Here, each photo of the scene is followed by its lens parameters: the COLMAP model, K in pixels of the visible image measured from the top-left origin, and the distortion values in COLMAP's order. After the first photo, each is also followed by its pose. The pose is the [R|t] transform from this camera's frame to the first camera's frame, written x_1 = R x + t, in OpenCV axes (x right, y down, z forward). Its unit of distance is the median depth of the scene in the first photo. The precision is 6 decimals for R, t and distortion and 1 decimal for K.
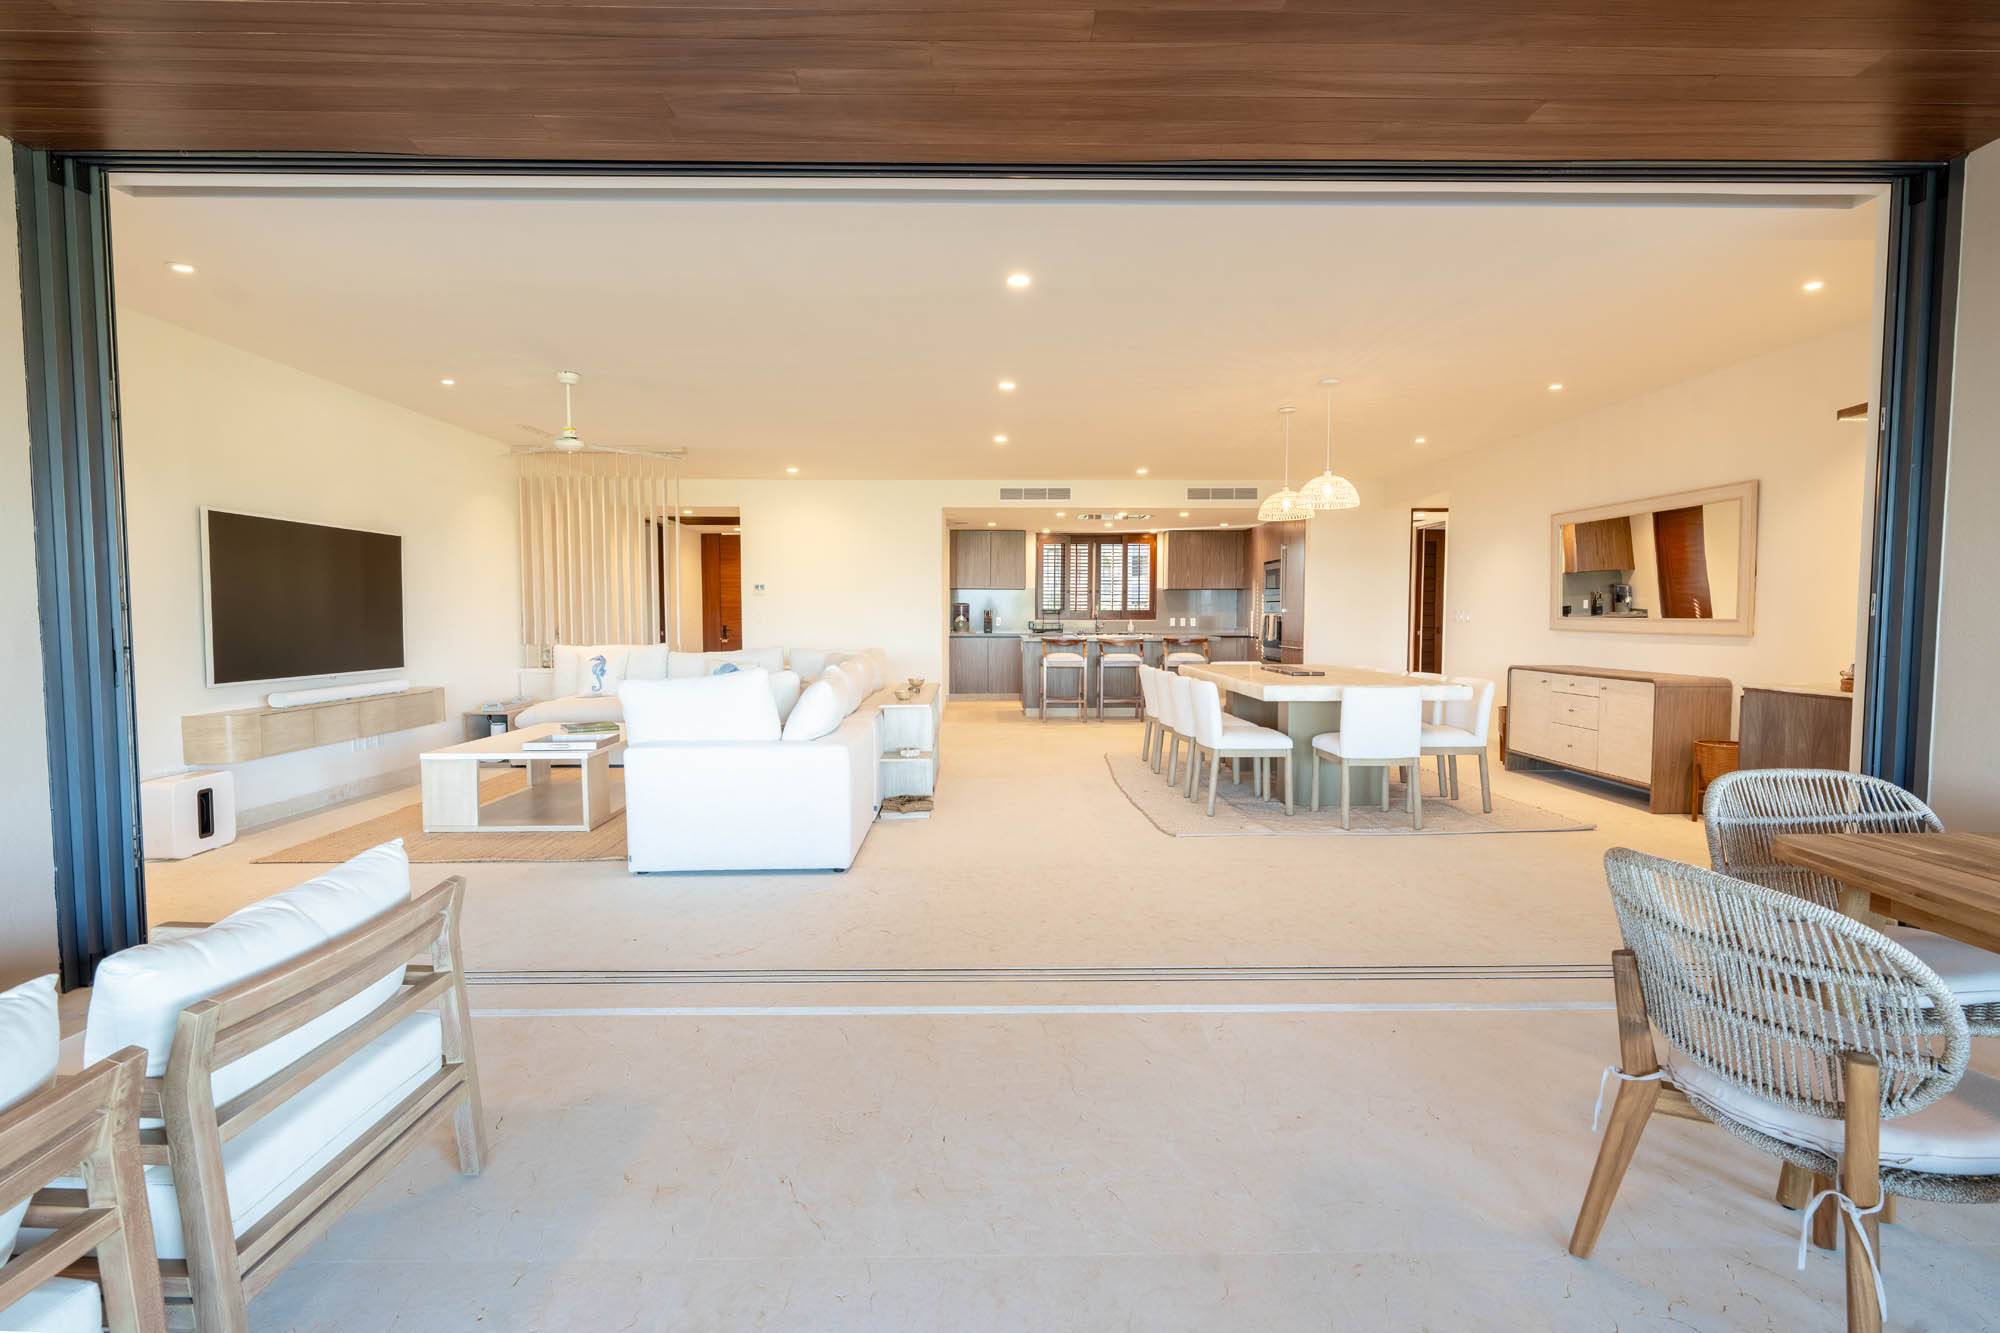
lens RADIAL K [[926.3, 0, 1000.0], [0, 926.3, 666.5], [0, 0, 1]] dist [0.000716, 0.001161]
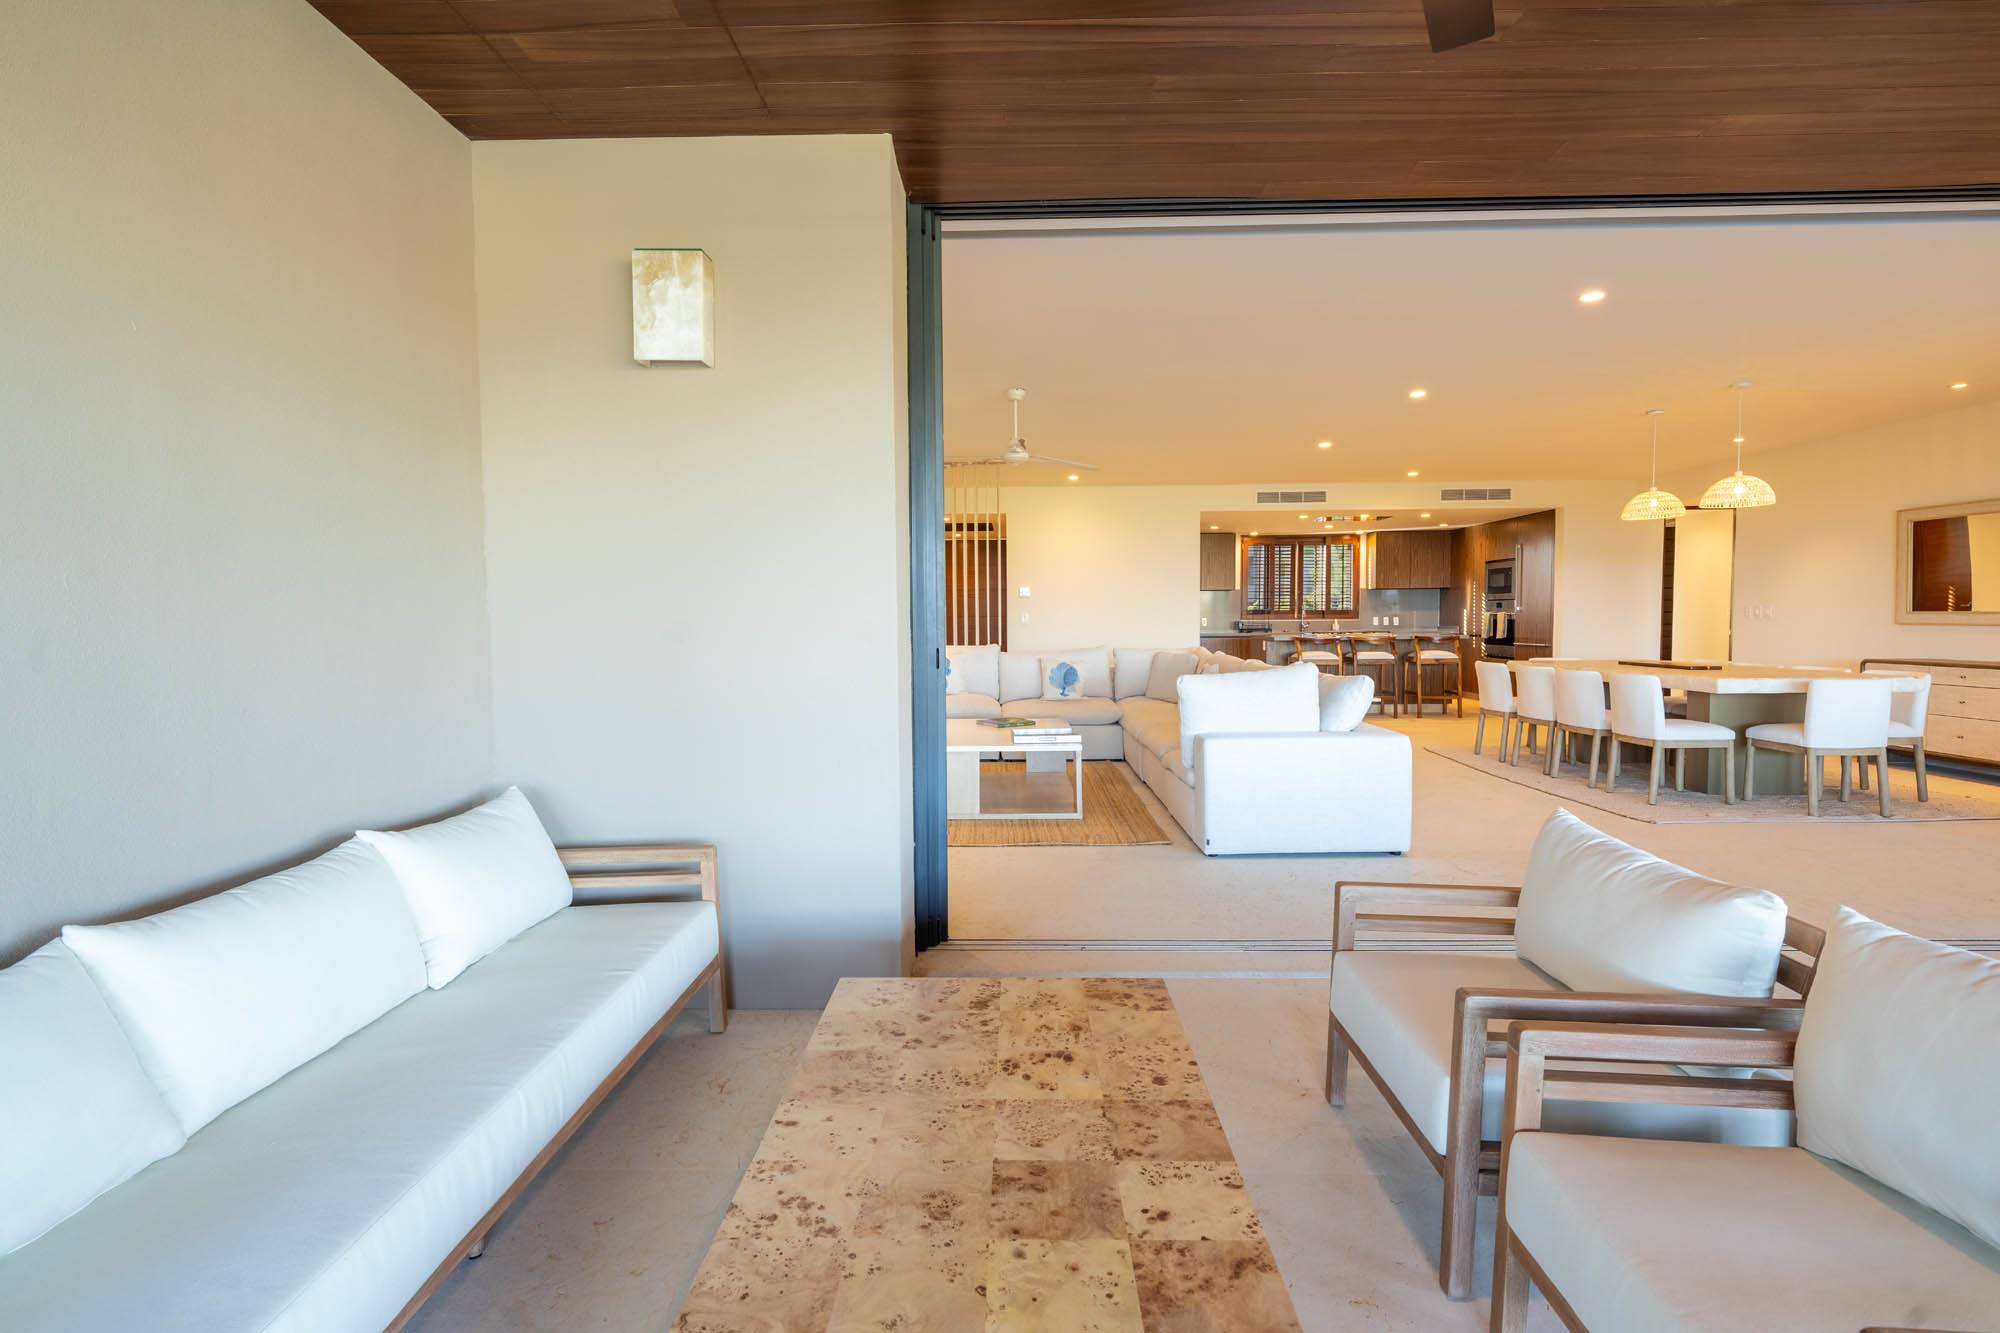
lens RADIAL K [[911.5, 0, 1000.0], [0, 911.5, 666.5], [0, 0, 1]] dist [-0.000023, 0.000518]
pose [[0.999323, -0.006115, -0.036282, -0.236200], [0.006066, 0.999981, -0.001439, 0.001623], [0.036291, 0.001218, 0.999341, -0.025419]]
